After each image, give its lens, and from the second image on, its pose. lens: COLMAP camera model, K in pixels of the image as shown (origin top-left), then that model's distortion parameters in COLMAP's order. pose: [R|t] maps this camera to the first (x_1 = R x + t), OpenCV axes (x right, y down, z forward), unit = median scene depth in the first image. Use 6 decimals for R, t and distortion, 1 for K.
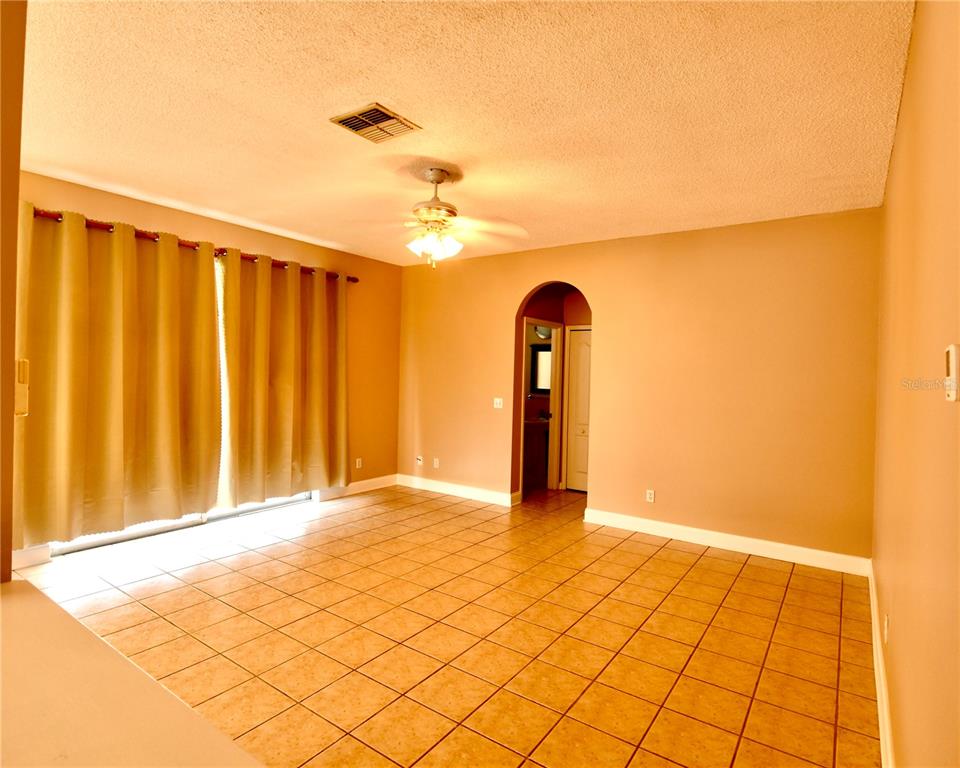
lens RADIAL K [[528.8, 0, 476.5], [0, 528.8, 381.9], [0, 0, 1]] dist [-0.021169, -0.000253]
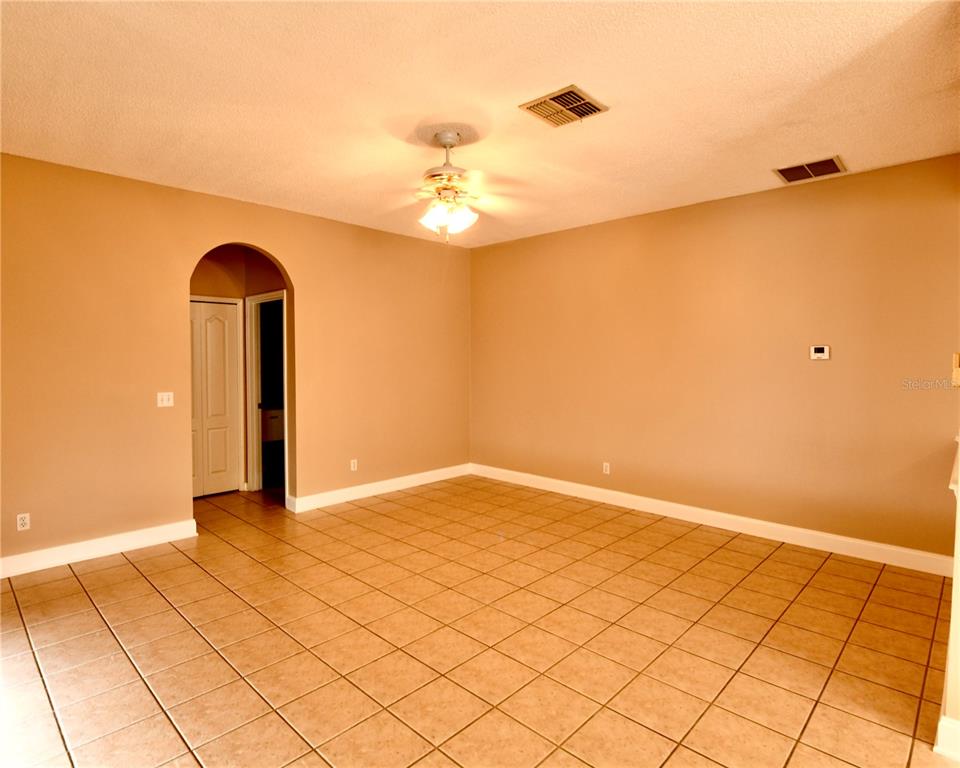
lens RADIAL K [[528.8, 0, 476.3], [0, 528.8, 383.4], [0, 0, 1]] dist [-0.021169, -0.000253]
pose [[0.147830, -0.075947, 0.986092, -0.820119], [0.024202, 0.997026, 0.073161, -0.031142], [-0.988717, 0.013050, 0.149228, 0.680270]]
